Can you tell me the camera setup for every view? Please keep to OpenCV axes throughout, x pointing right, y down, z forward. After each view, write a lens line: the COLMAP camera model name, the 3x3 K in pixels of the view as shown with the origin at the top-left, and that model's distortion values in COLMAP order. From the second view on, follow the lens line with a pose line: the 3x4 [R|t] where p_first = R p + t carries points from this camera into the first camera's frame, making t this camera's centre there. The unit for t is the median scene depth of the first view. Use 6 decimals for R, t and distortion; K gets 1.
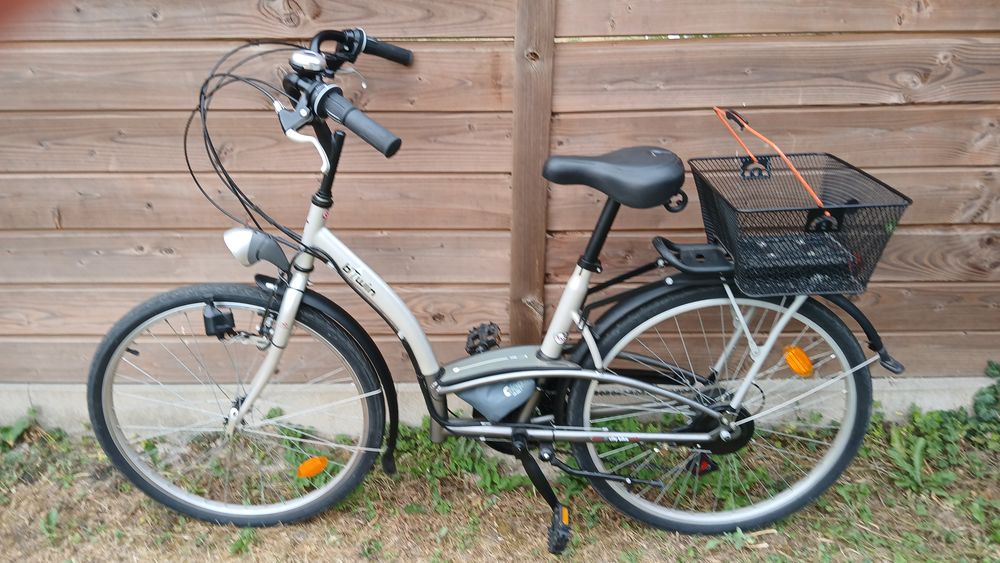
lens RADIAL K [[761.5, 0, 500.0], [0, 761.5, 281.5], [0, 0, 1]] dist [0.065981, -0.112114]
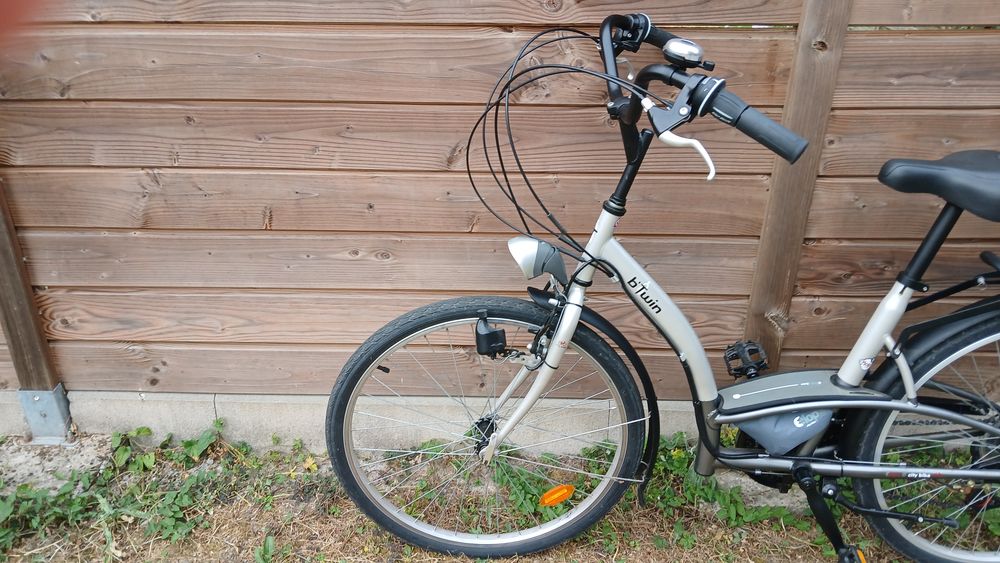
lens RADIAL K [[759.1, 0, 500.0], [0, 759.1, 281.5], [0, 0, 1]] dist [0.097264, -0.185788]
pose [[0.999852, 0.013994, -0.010005, -0.304234], [-0.013840, 0.999788, 0.015238, -0.026128], [0.010216, -0.015098, 0.999834, 0.090661]]
